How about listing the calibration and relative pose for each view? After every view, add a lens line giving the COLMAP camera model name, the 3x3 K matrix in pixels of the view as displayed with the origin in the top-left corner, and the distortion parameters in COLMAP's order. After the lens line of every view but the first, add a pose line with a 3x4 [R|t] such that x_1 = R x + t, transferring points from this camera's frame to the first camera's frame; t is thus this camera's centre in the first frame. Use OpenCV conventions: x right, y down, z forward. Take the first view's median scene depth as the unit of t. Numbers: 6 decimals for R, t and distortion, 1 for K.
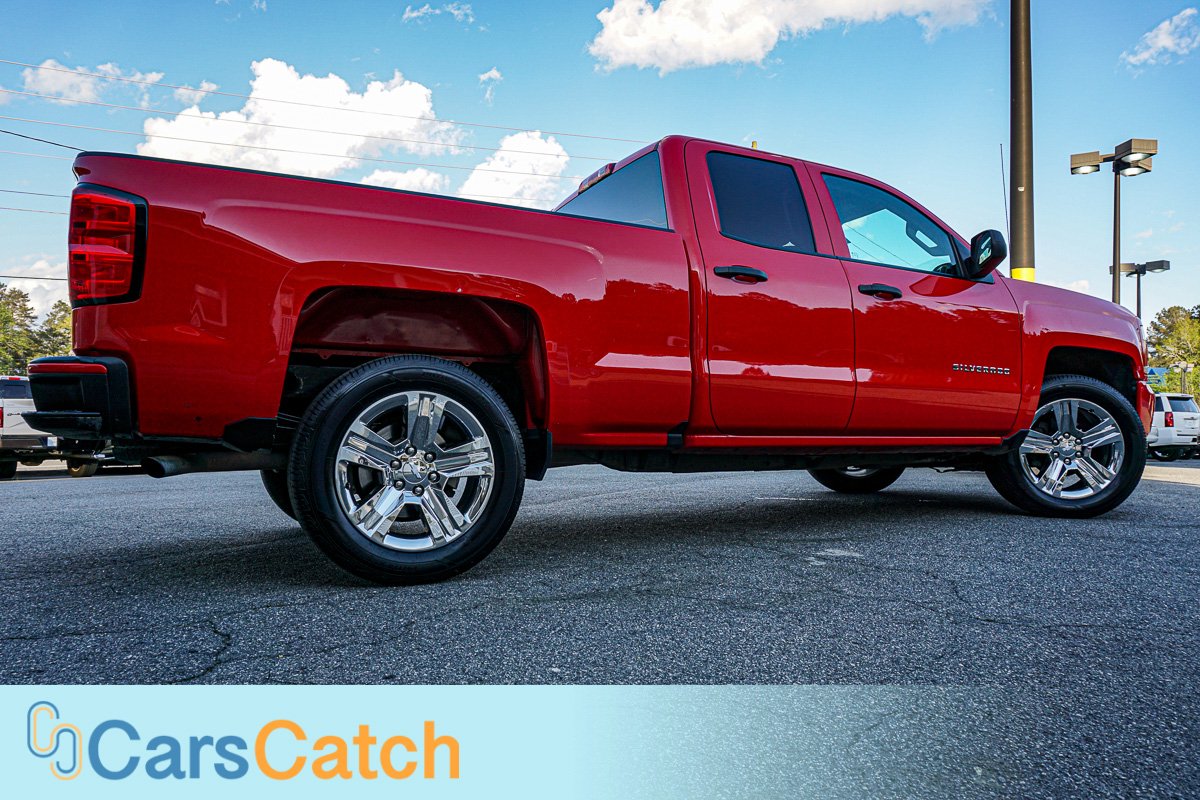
lens RADIAL K [[815.1, 0, 606.1], [0, 815.1, 398.9], [0, 0, 1]] dist [-0.037545, 0.029537]
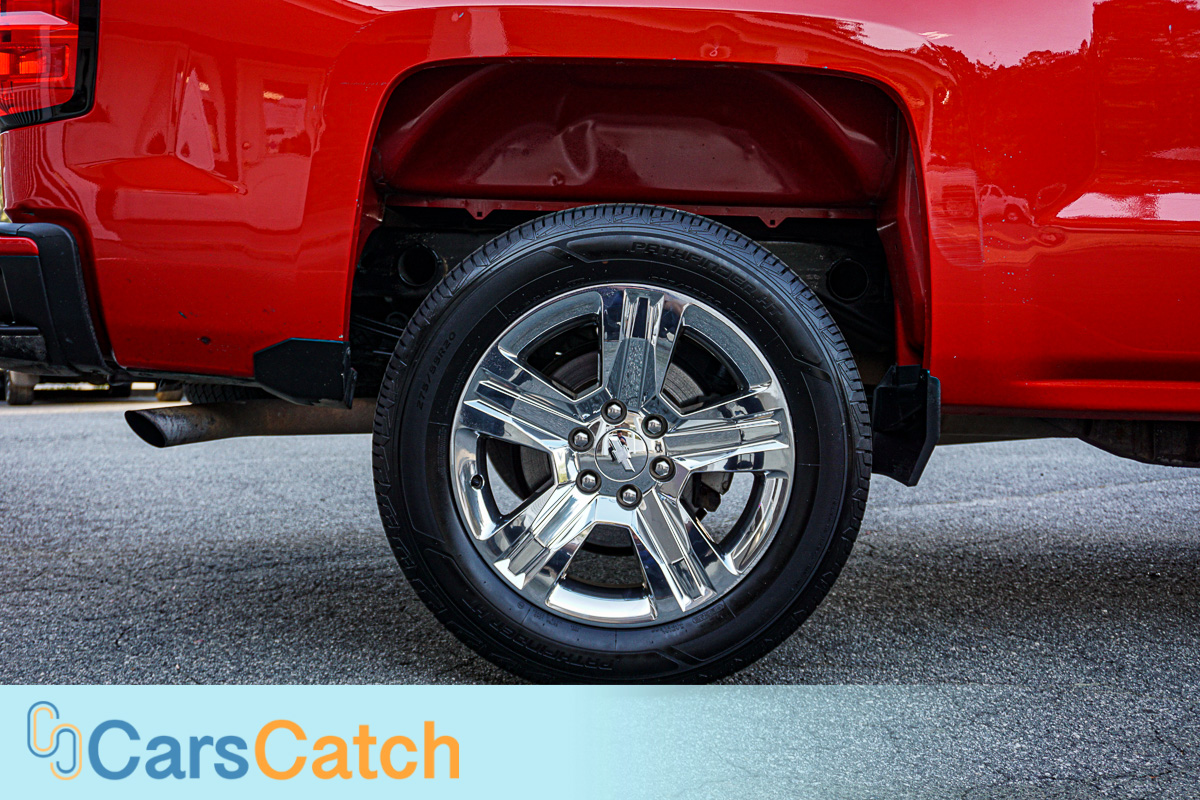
lens RADIAL K [[1288.2, 0, 592.0], [0, 1288.2, 399.6], [0, 0, 1]] dist [0.014588, 0.000000]
pose [[0.894834, 0.036465, -0.444908, 0.077914], [0.003477, 0.996058, 0.088631, -0.008846], [0.446386, -0.080857, 0.891180, 0.329920]]
